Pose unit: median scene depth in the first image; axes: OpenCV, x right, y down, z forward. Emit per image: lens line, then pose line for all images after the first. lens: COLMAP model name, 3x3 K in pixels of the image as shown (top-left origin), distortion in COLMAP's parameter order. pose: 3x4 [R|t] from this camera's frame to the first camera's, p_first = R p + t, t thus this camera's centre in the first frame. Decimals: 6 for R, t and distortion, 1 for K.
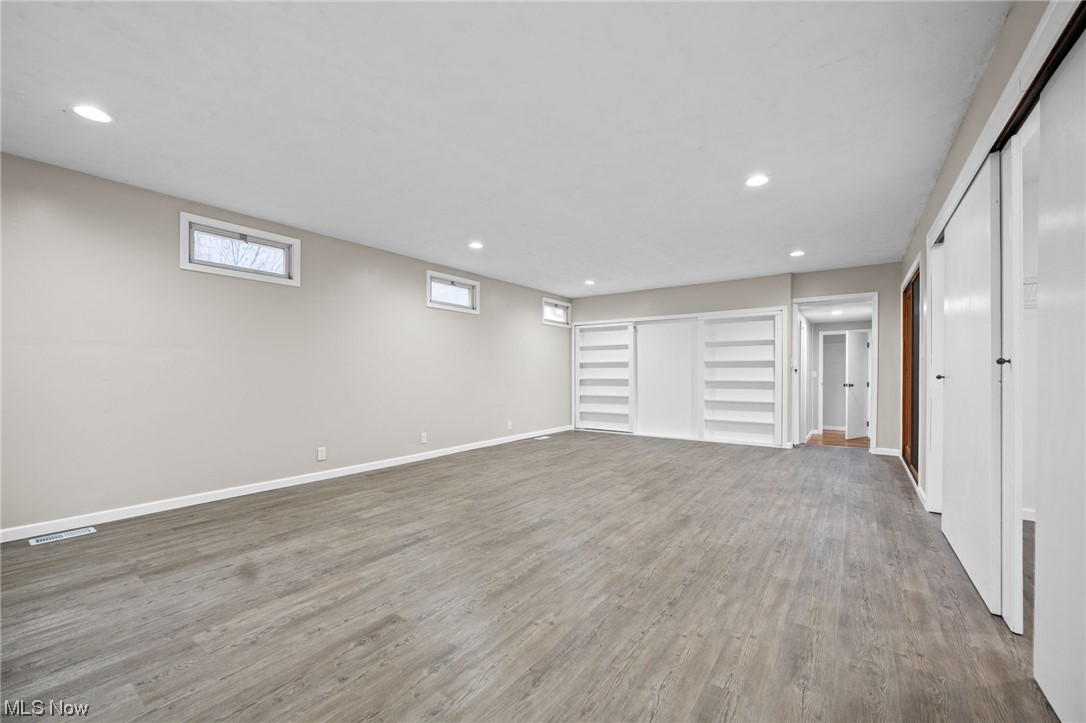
lens RADIAL K [[434.7, 0, 538.9], [0, 434.7, 371.7], [0, 0, 1]] dist [-0.004868, 0.000041]
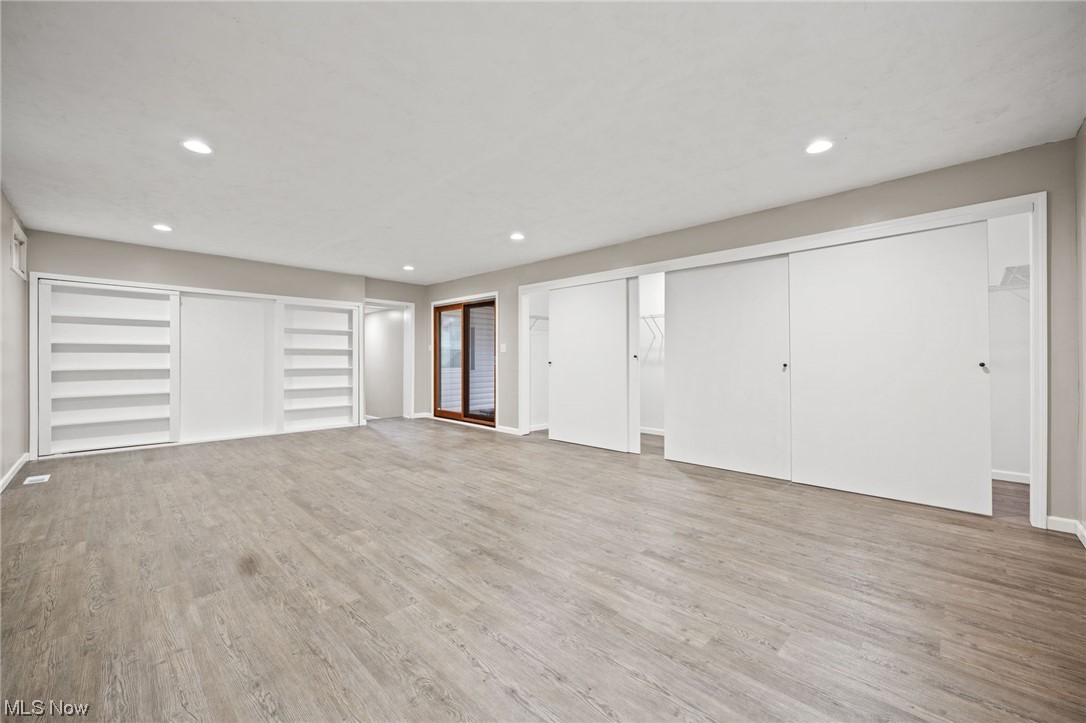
lens RADIAL K [[434.7, 0, 539.1], [0, 434.7, 360.4], [0, 0, 1]] dist [-0.004868, 0.000041]
pose [[0.151054, 0.001645, 0.988524, -0.824181], [-0.003979, 0.999992, -0.001056, 0.002271], [-0.988517, -0.003774, 0.151059, 0.561746]]
